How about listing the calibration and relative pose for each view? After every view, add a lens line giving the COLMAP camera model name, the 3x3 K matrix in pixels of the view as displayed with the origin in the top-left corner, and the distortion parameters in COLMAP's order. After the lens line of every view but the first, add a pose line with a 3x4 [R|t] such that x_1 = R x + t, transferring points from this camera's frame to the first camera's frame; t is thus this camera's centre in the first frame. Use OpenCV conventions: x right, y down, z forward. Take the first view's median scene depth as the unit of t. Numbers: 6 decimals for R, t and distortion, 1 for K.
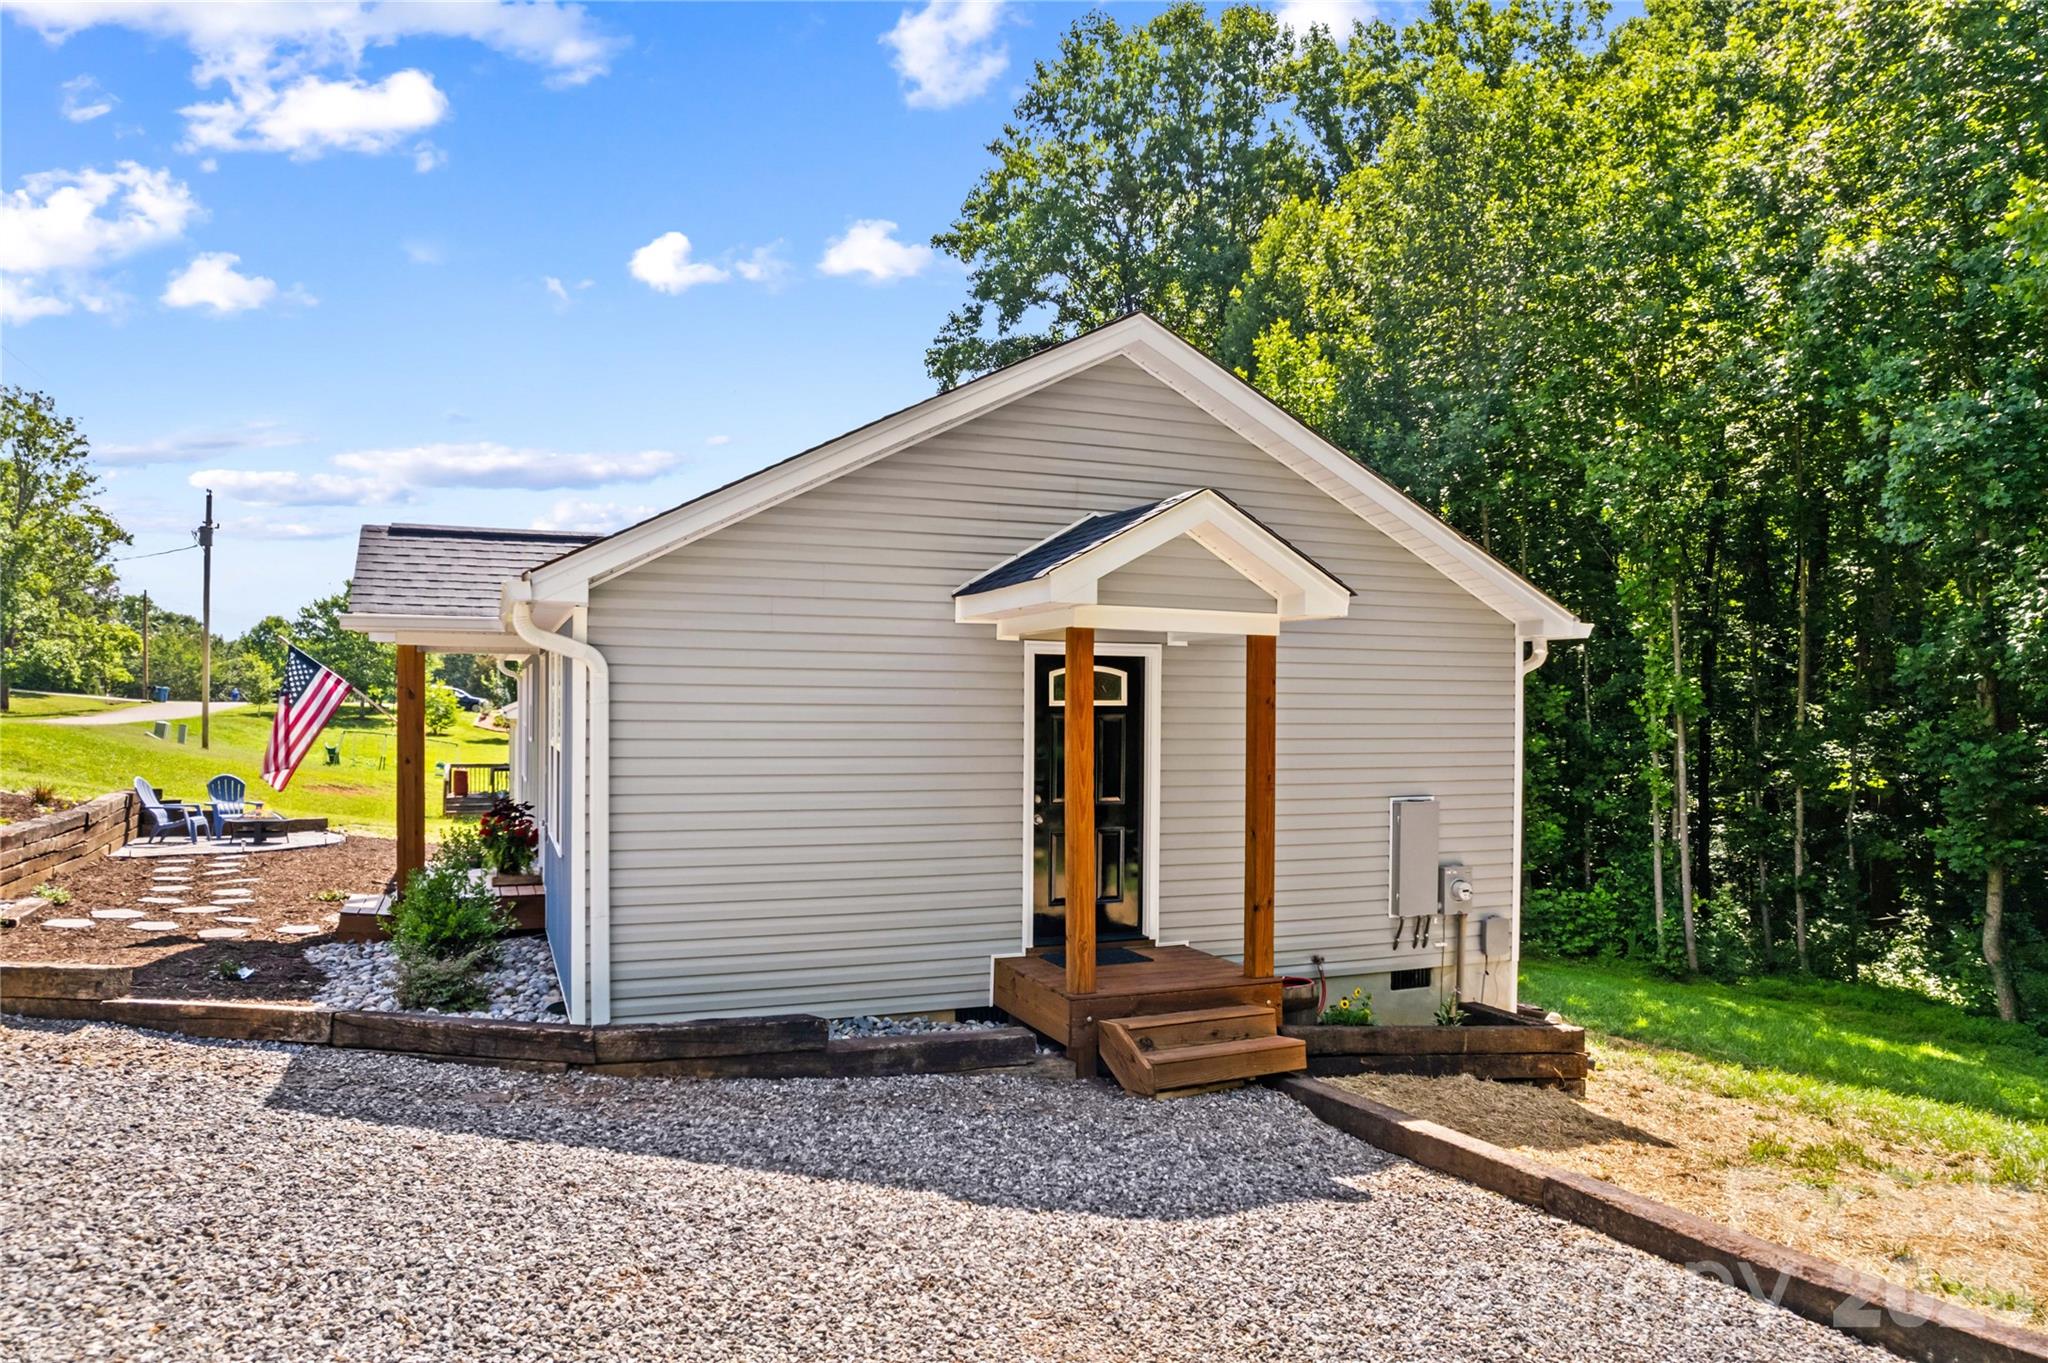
lens RADIAL K [[1316.5, 0, 1013.9], [0, 1316.5, 686.3], [0, 0, 1]] dist [-0.055099, 0.038994]
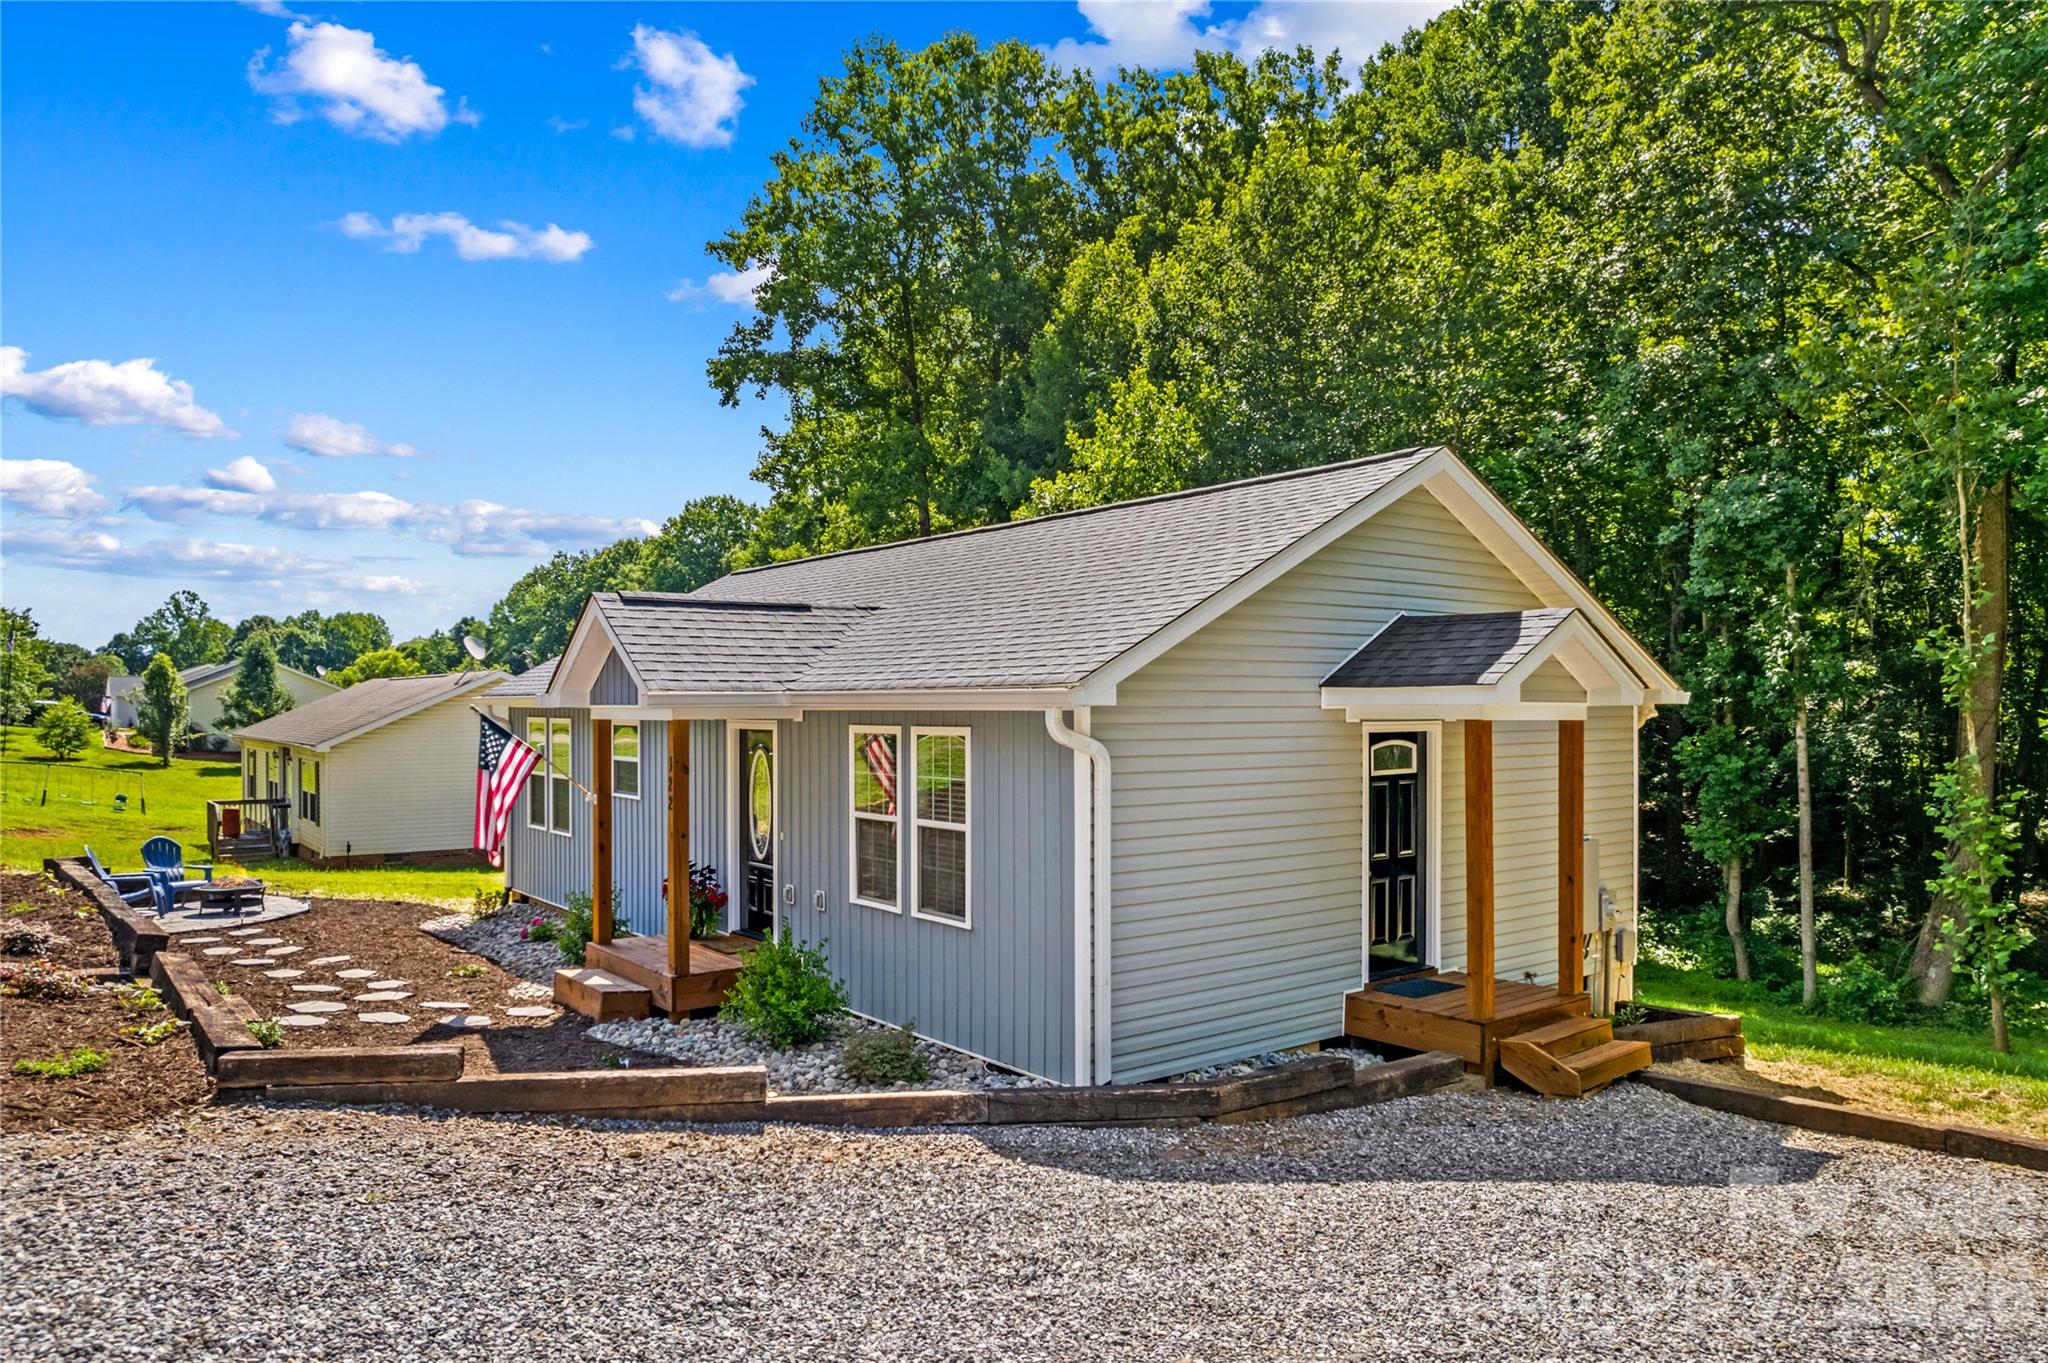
lens RADIAL K [[1334.6, 0, 1012.0], [0, 1334.6, 681.5], [0, 0, 1]] dist [-0.038556, 0.004758]
pose [[0.964879, -0.006715, 0.262608, -0.269134], [0.007739, 0.999966, -0.002864, -0.031016], [-0.262579, 0.004795, 0.964898, -0.029348]]
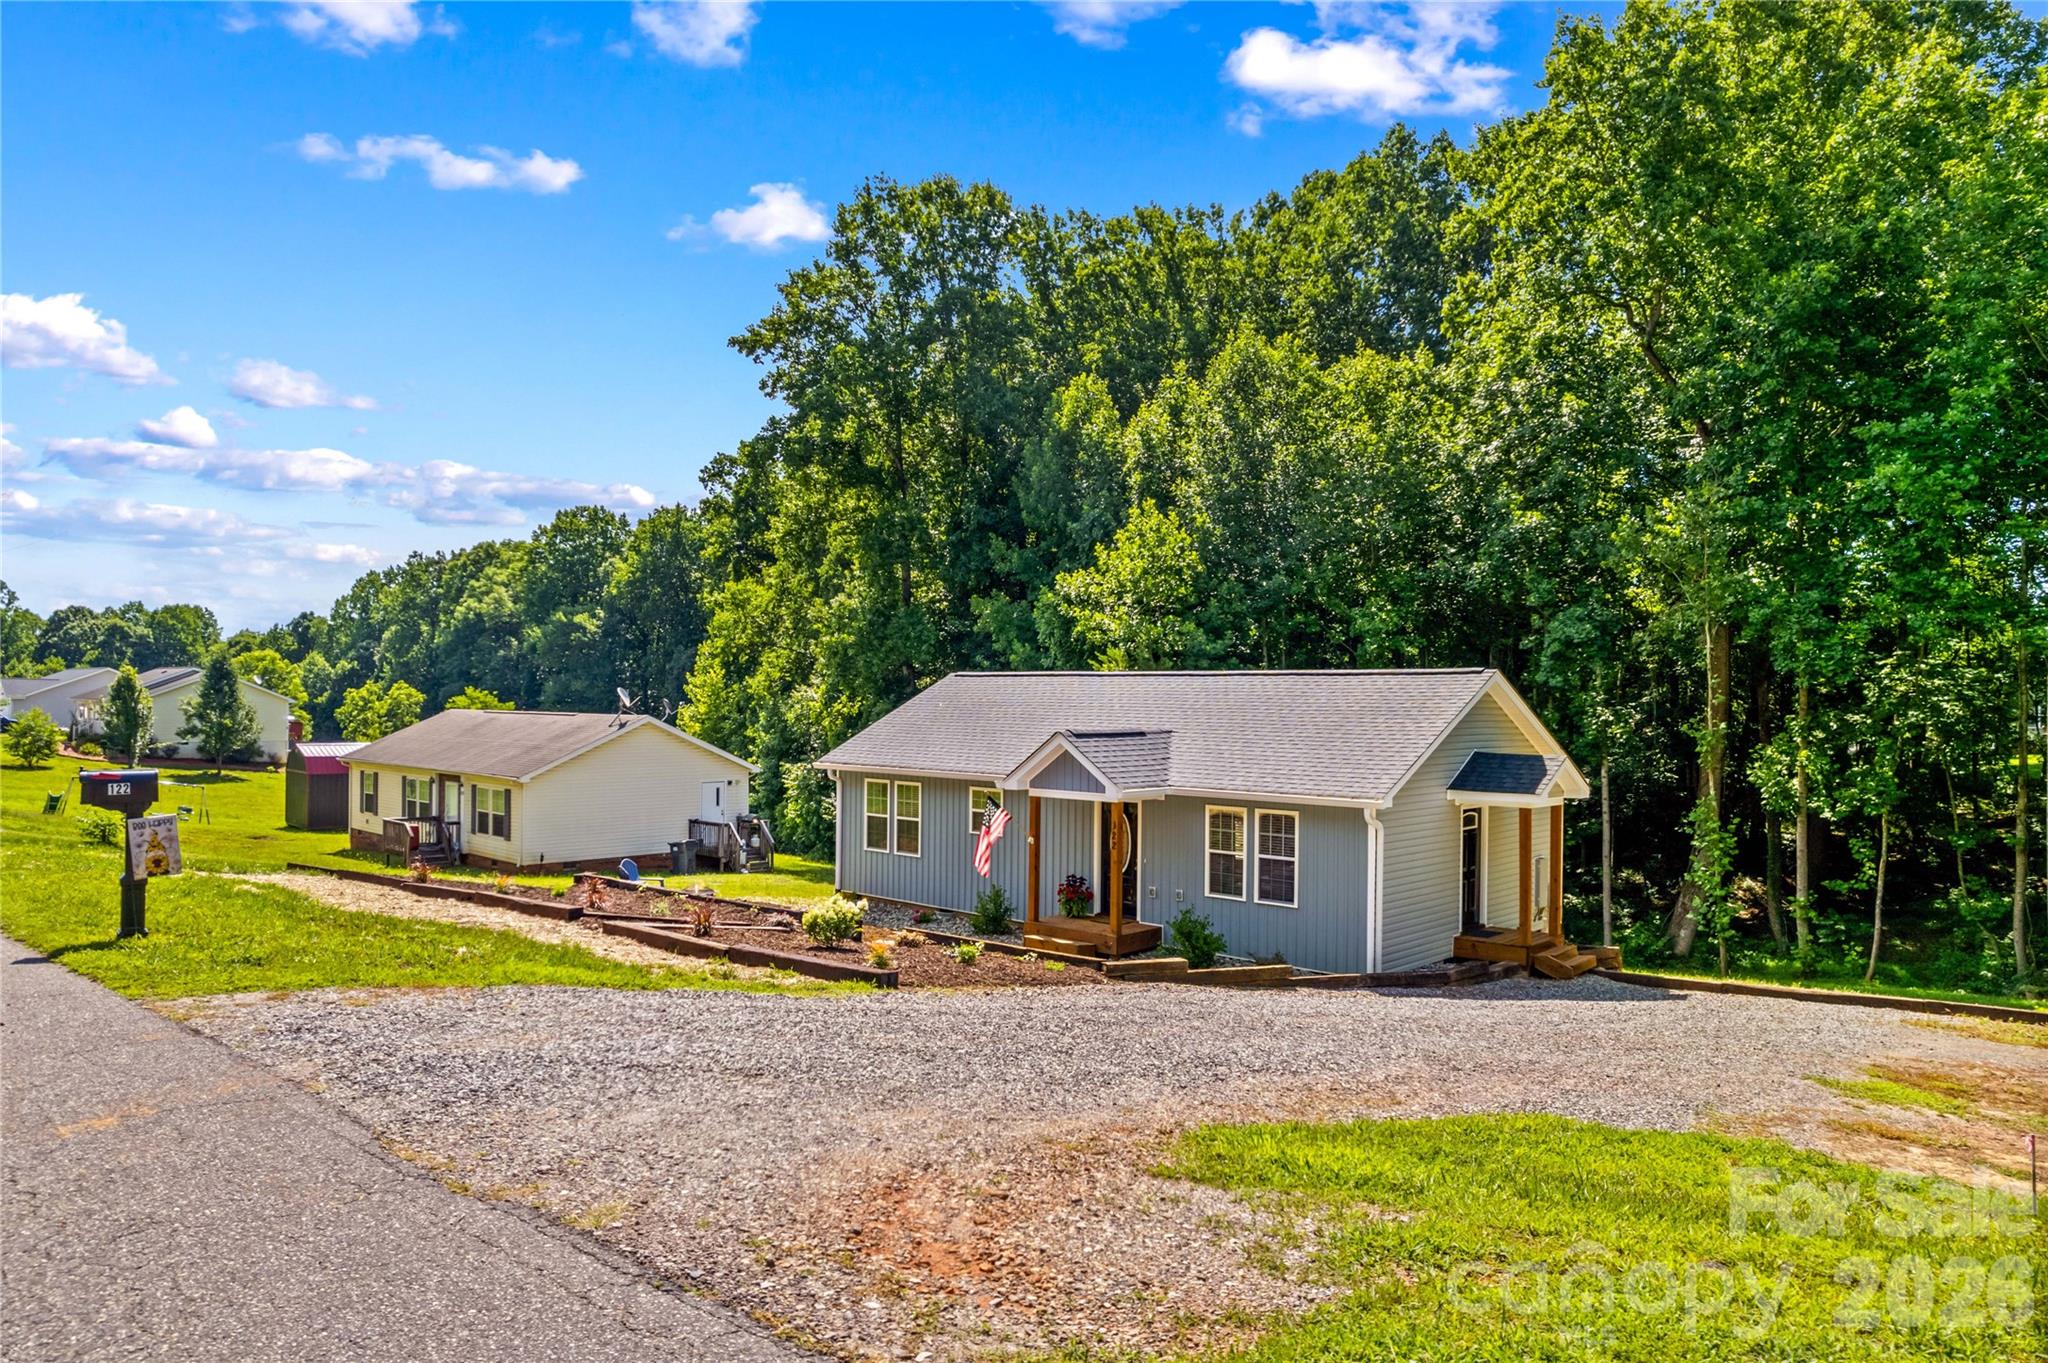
lens RADIAL K [[1293.6, 0, 1024.0], [0, 1293.6, 681.5], [0, 0, 1]] dist [-0.033965, 0.002143]
pose [[0.911090, 0.005025, 0.412178, -0.768976], [-0.005882, 0.999982, 0.000812, -0.117376], [-0.412166, -0.003164, 0.911103, -0.377283]]
